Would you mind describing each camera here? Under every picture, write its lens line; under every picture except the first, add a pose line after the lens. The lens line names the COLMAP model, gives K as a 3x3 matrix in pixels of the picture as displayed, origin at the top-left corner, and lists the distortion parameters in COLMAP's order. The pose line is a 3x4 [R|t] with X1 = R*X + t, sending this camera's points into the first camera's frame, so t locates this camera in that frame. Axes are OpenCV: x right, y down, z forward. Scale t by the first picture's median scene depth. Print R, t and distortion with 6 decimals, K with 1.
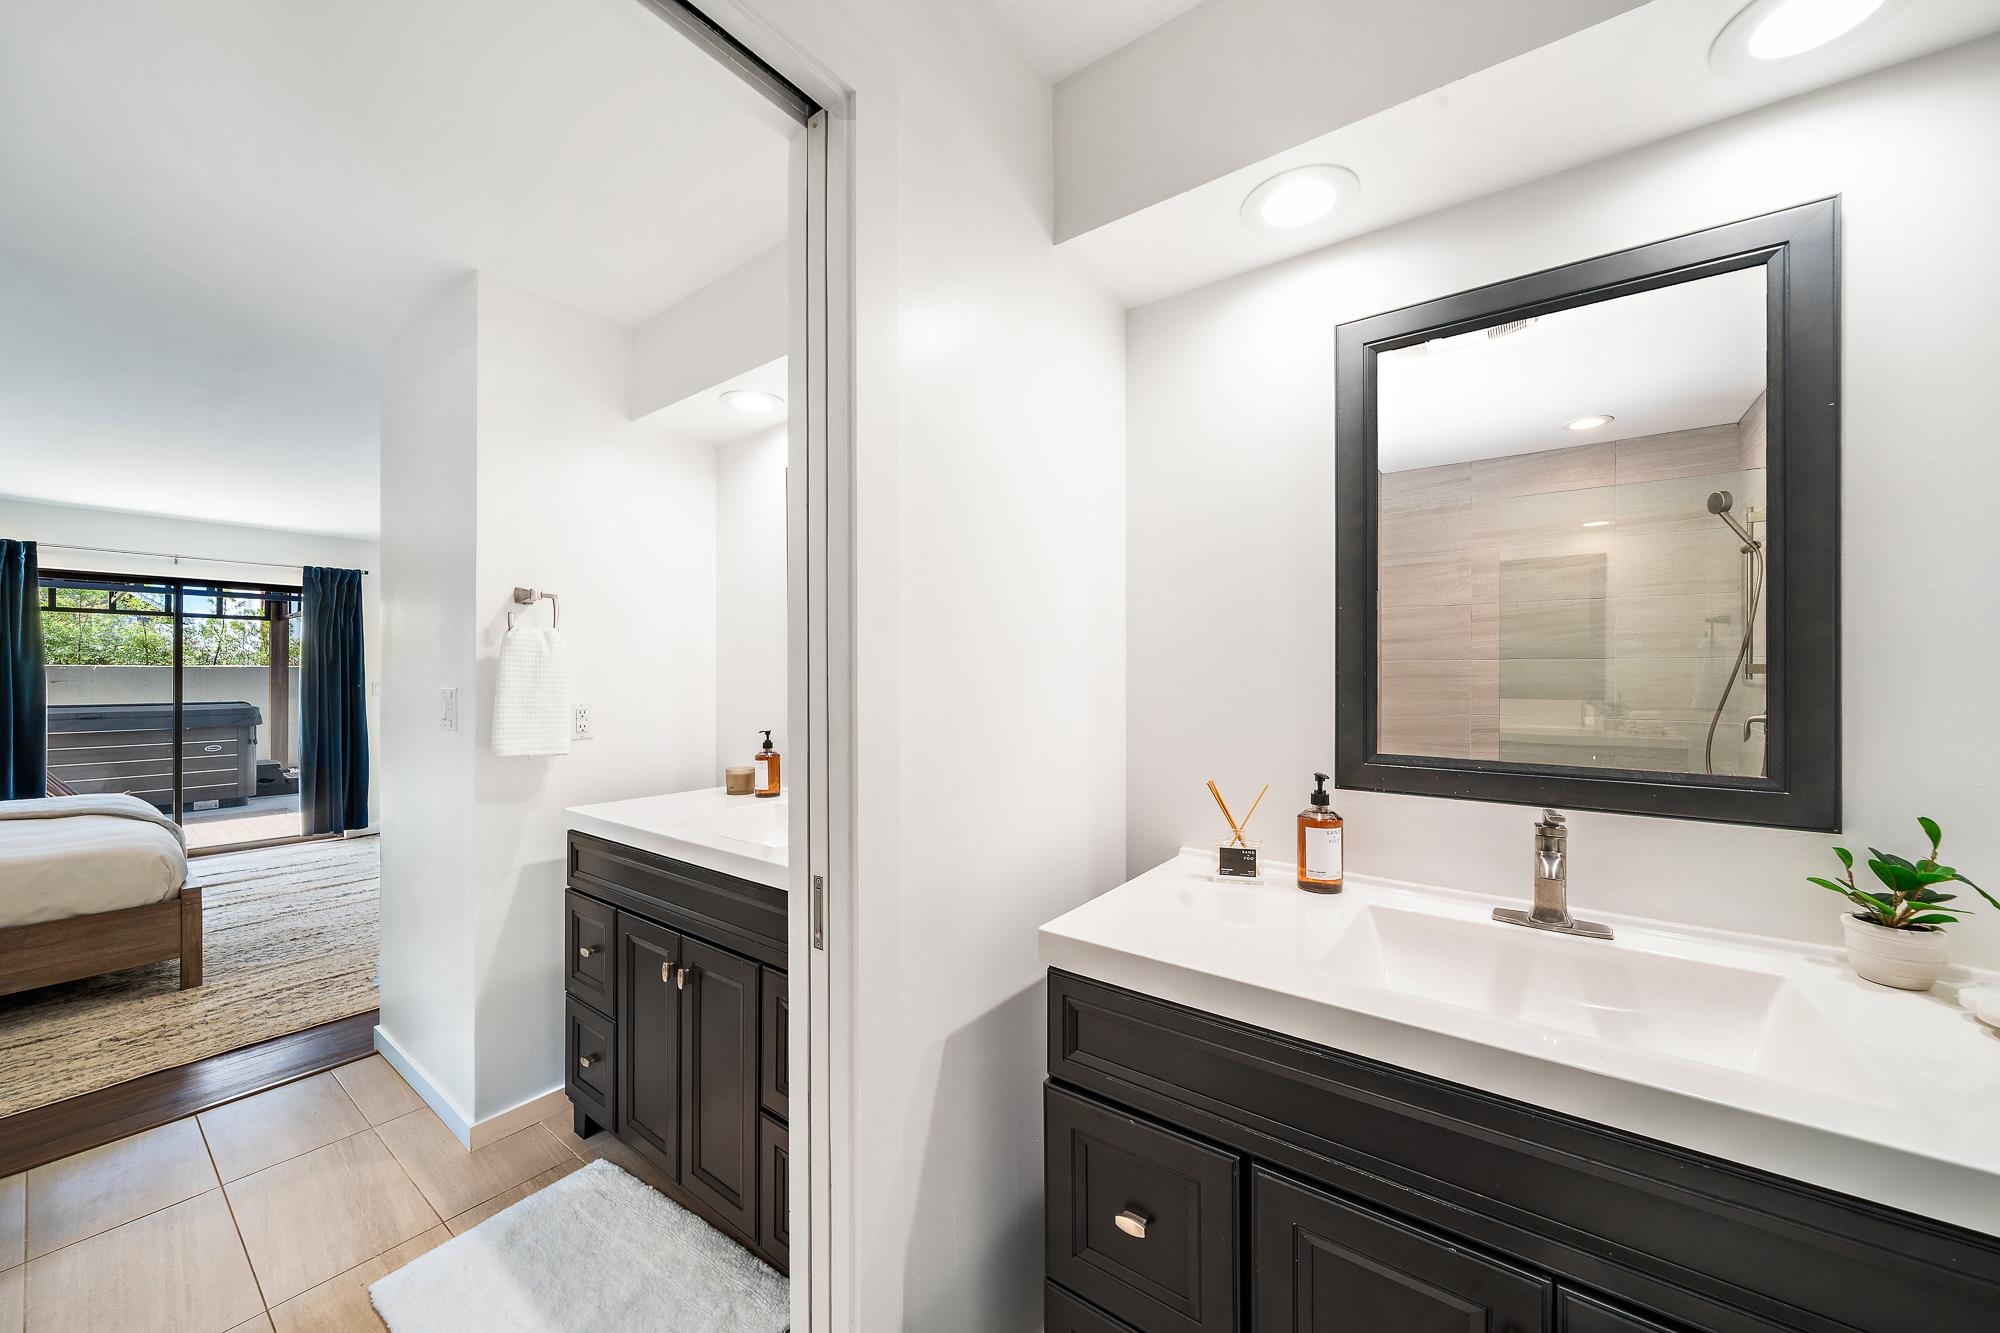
lens RADIAL K [[706.5, 0, 1000.0], [0, 706.5, 666.5], [0, 0, 1]] dist [0.016267, 0.000106]
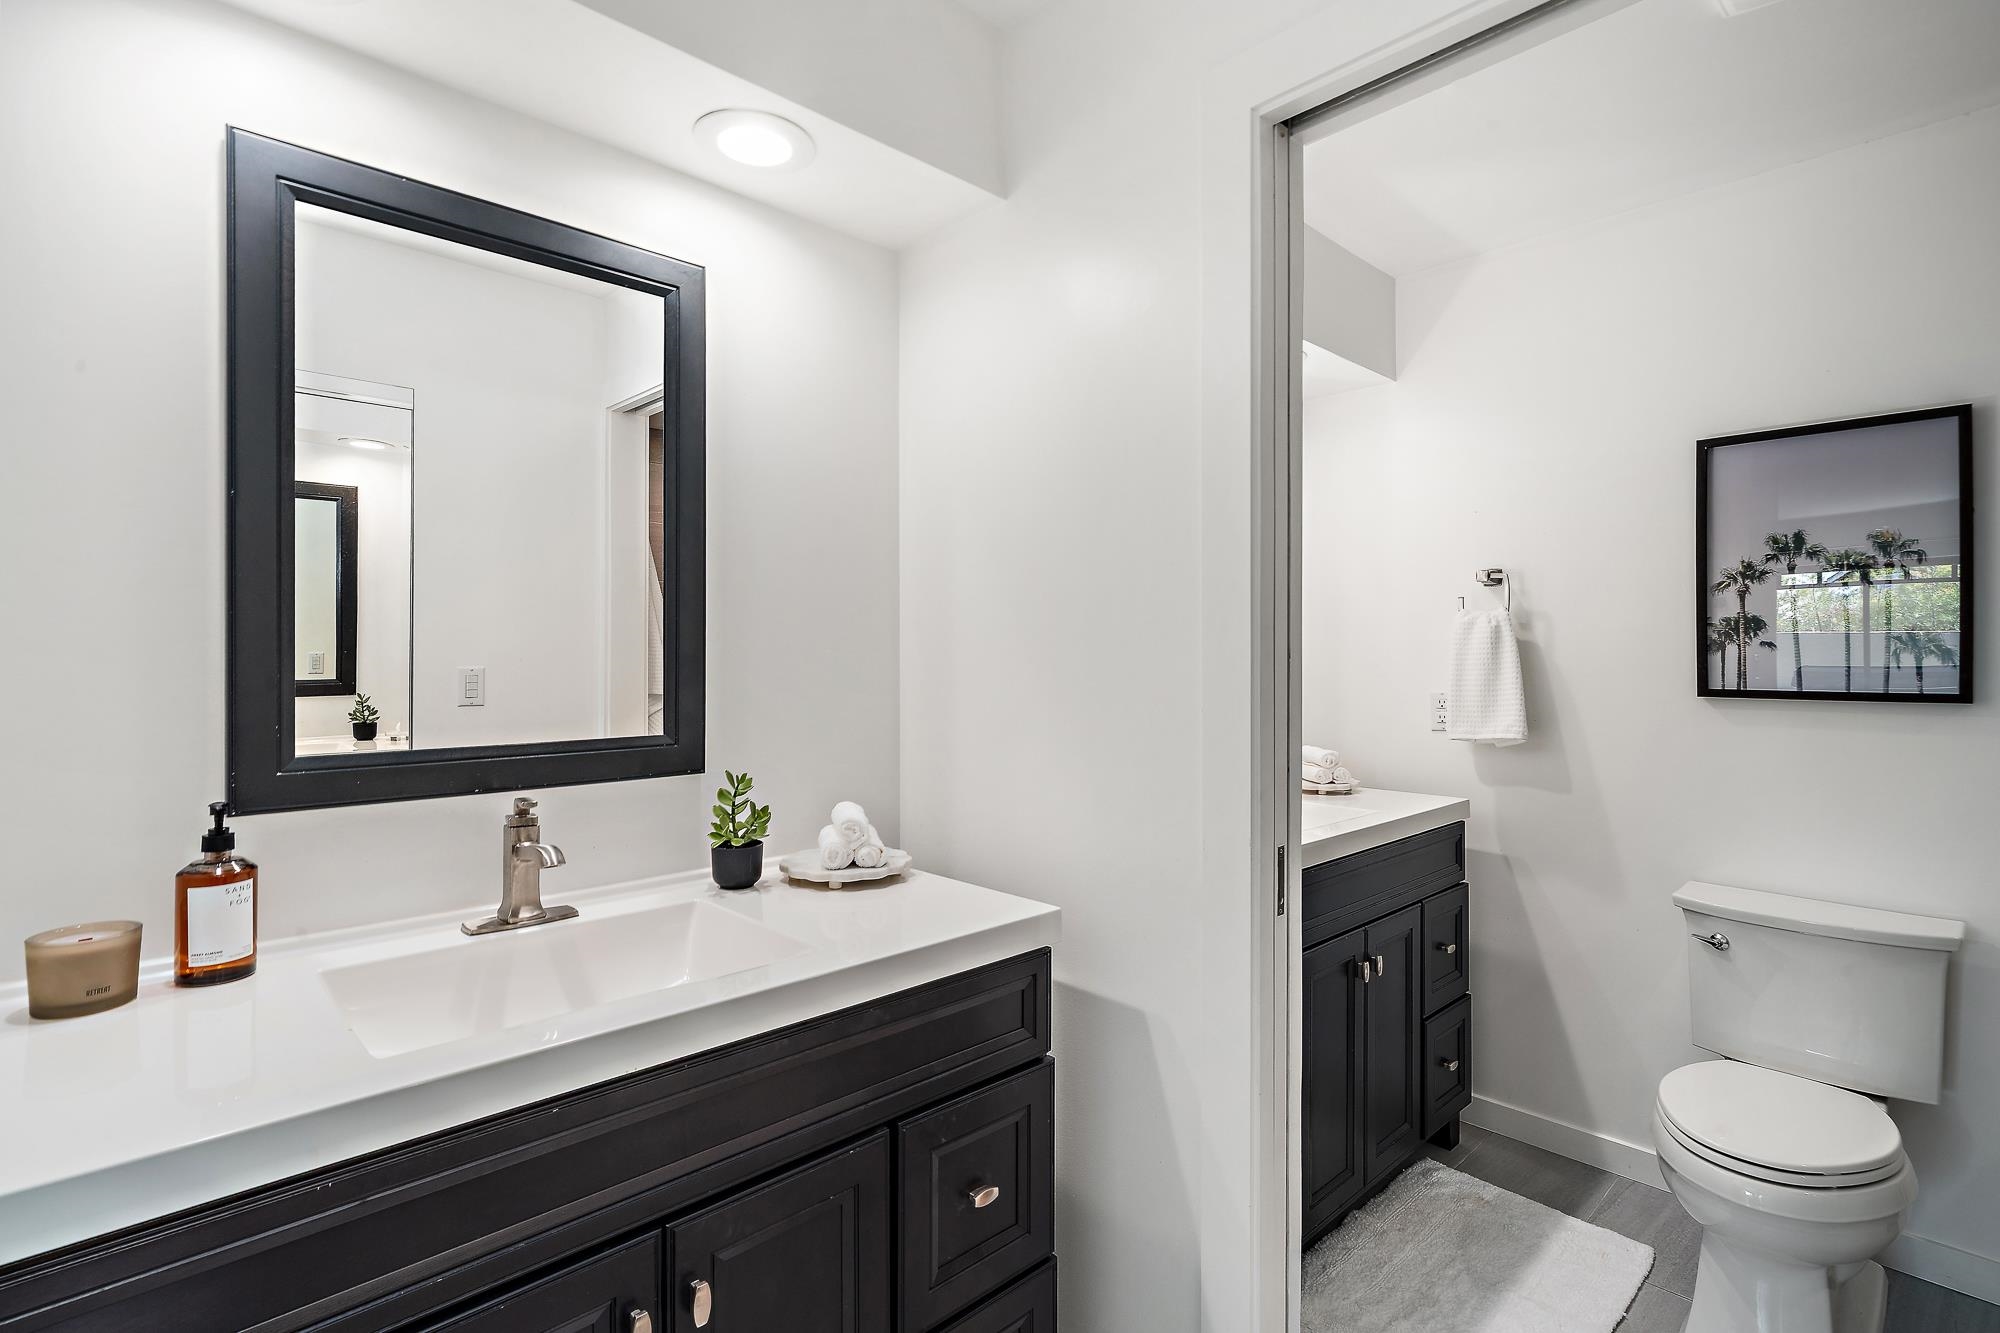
lens RADIAL K [[932.0, 0, 1001.7], [0, 932.0, 646.2], [0, 0, 1]] dist [-0.066238, -0.000060]
pose [[0.165781, 0.002913, 0.986158, -0.250542], [-0.009939, 0.999950, -0.001283, 0.001923], [-0.986113, -0.009588, 0.165801, 0.179746]]
